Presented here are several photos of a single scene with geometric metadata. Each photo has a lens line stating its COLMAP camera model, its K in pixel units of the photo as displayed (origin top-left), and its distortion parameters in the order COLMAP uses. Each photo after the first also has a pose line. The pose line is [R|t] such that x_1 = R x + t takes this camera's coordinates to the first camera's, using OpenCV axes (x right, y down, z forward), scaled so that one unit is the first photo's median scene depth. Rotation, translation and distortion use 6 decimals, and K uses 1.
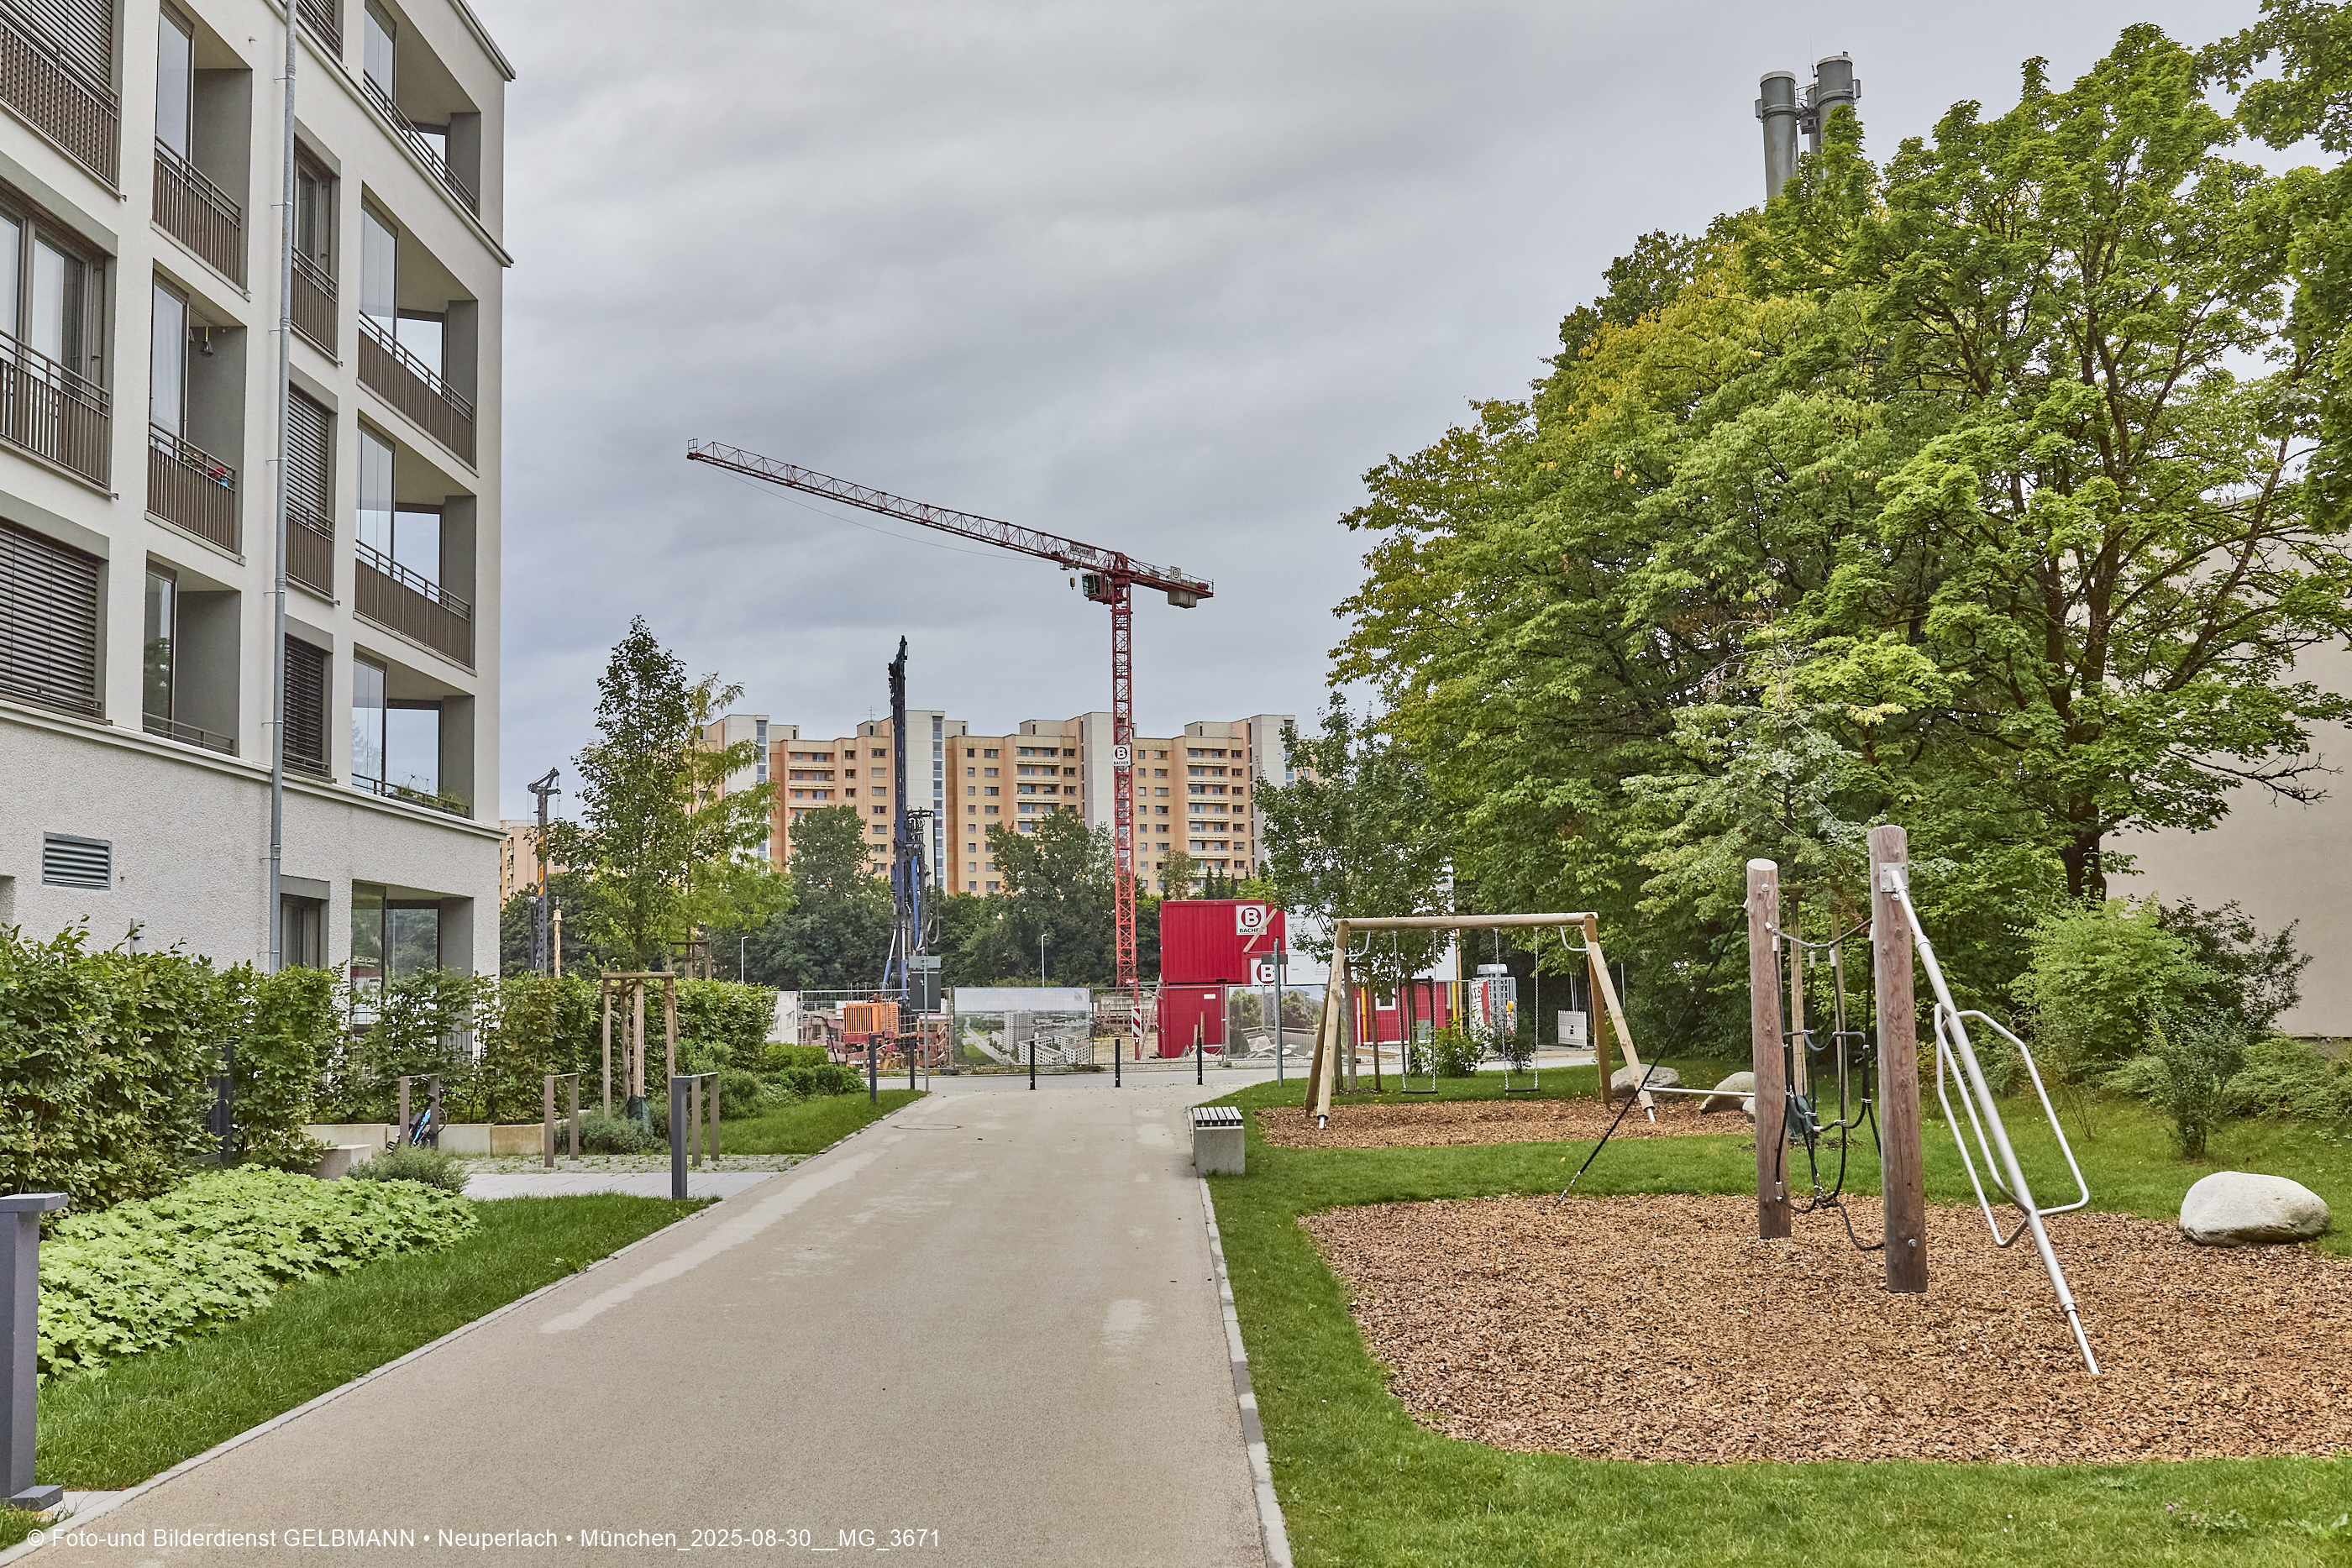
lens RADIAL K [[2318.4, 0, 1176.0], [0, 2318.4, 784.0], [0, 0, 1]] dist [-0.031370, 0.027162]
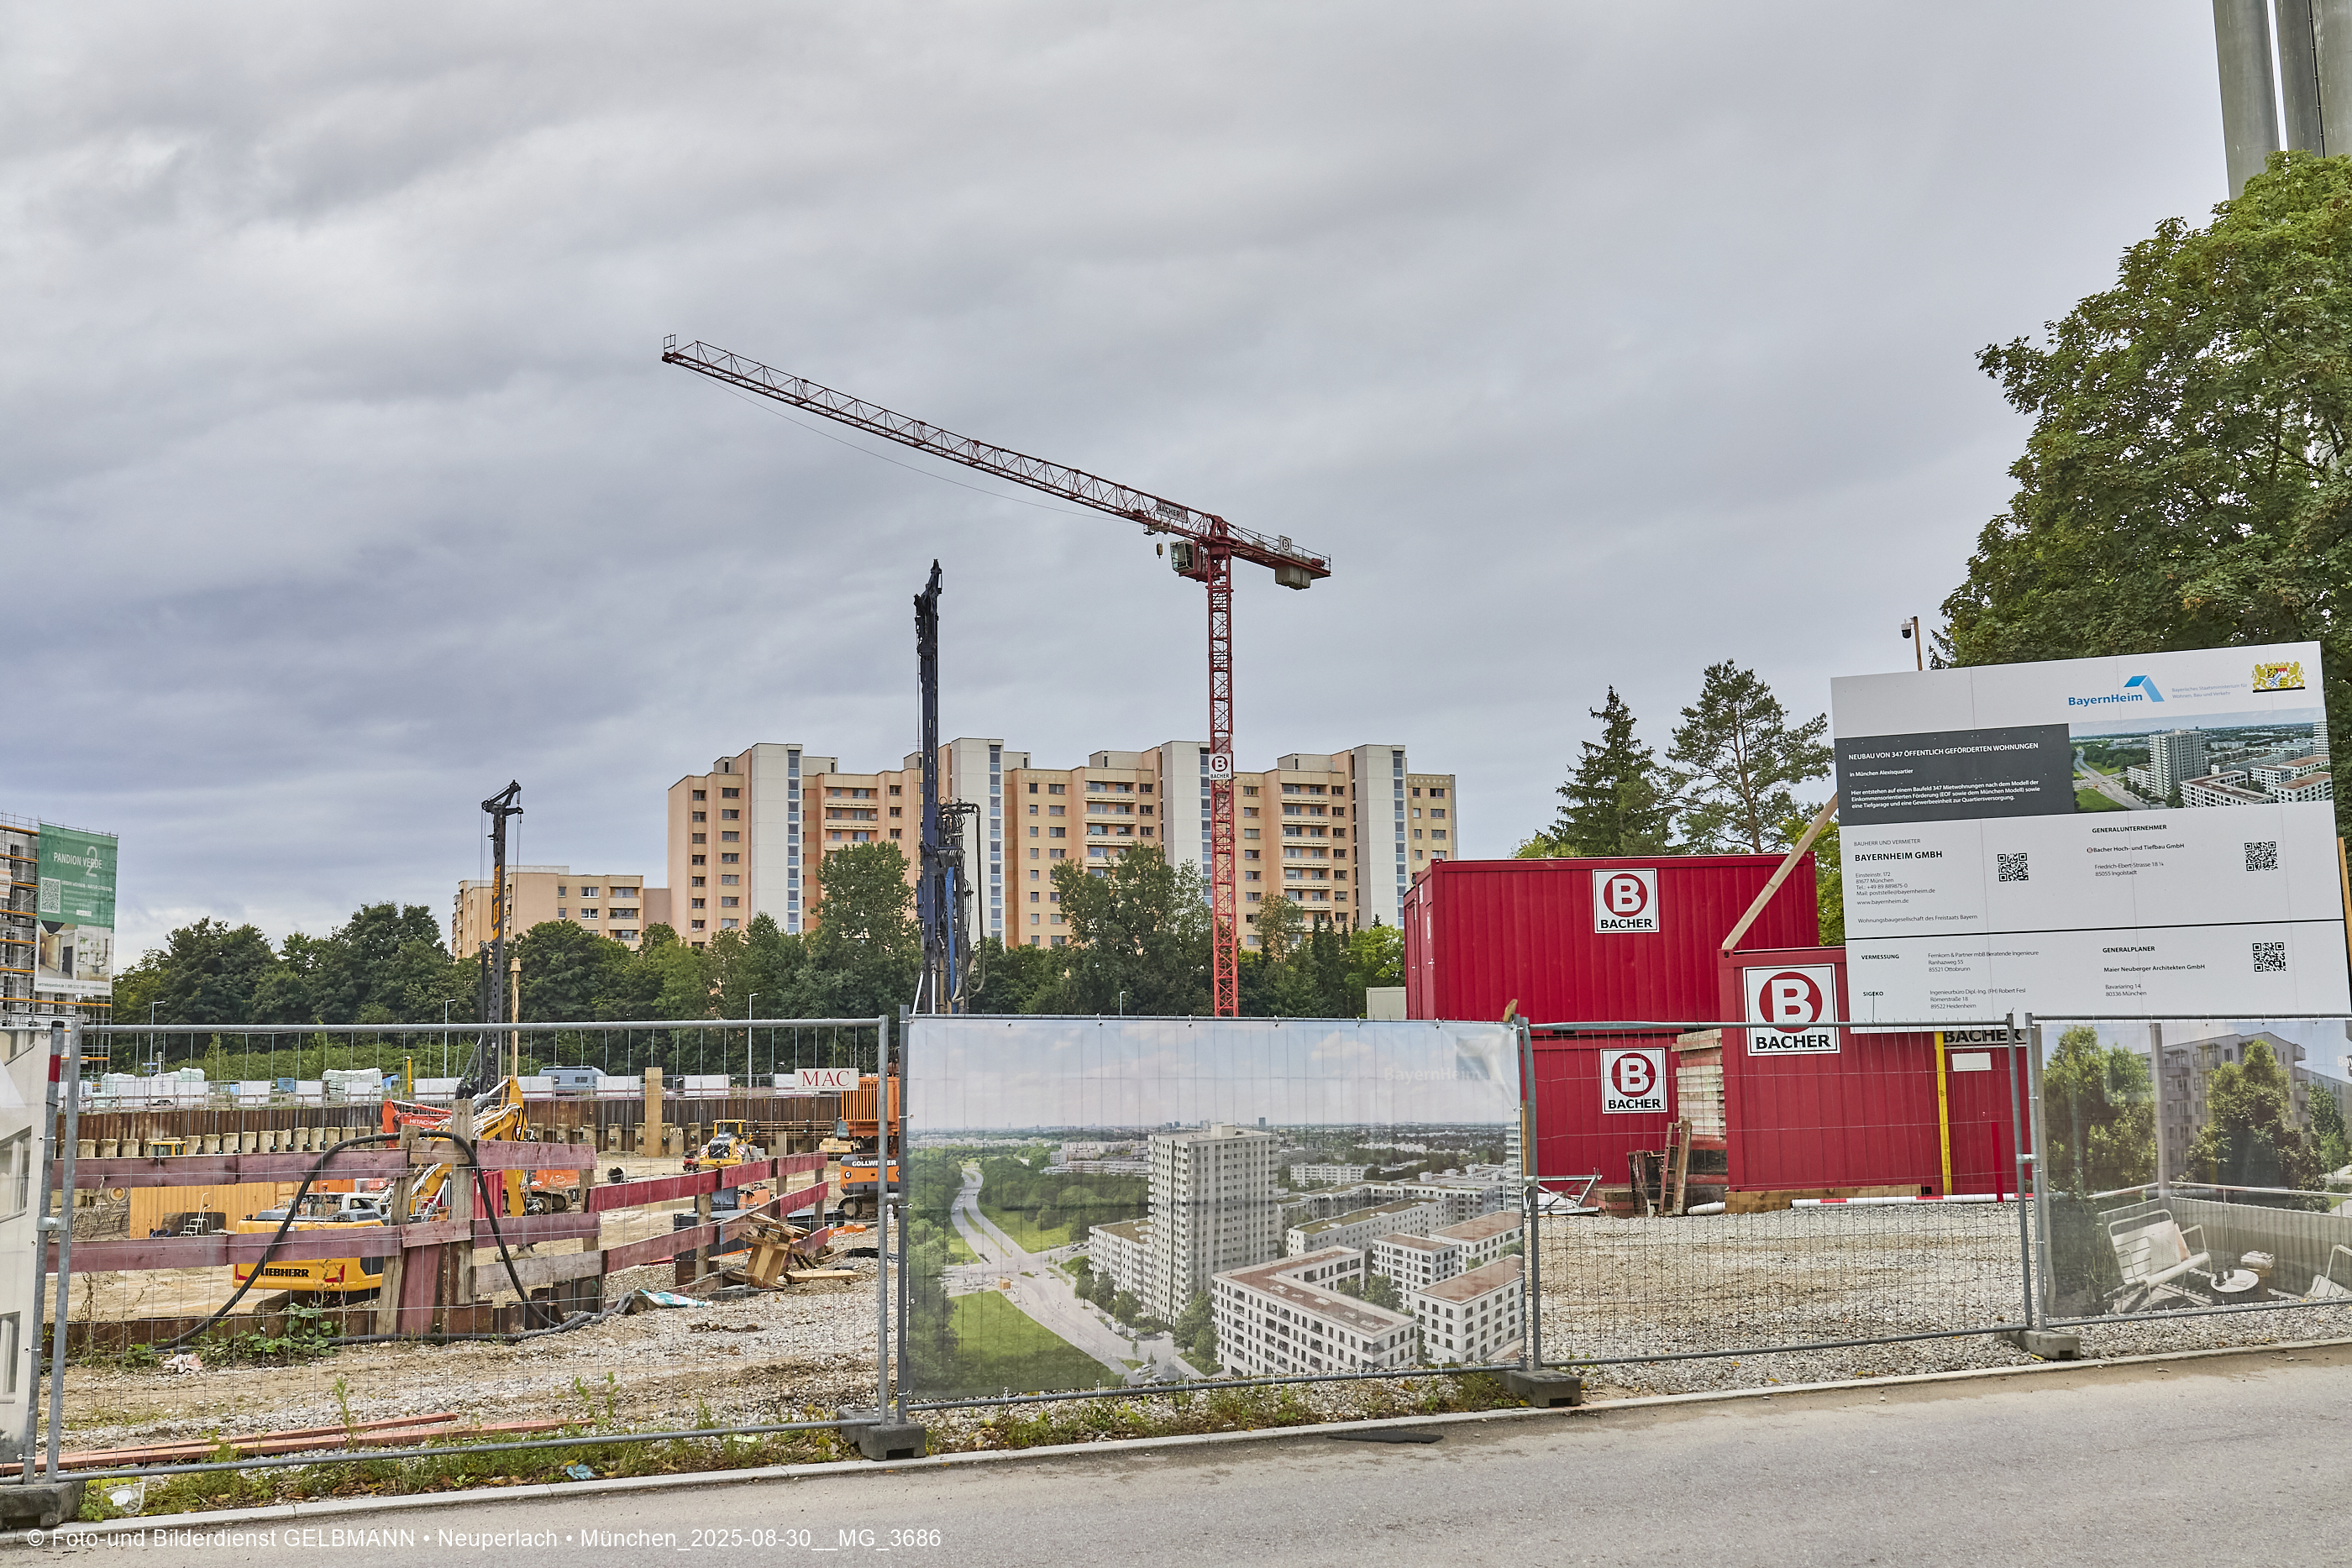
lens RADIAL K [[2318.4, 0, 1176.0], [0, 2318.4, 784.0], [0, 0, 1]] dist [-0.031370, 0.027162]
pose [[0.999619, -0.000523, -0.027590, -0.013302], [-0.000337, 0.999514, -0.031158, 0.014844], [0.027593, 0.031156, 0.999134, 0.159745]]
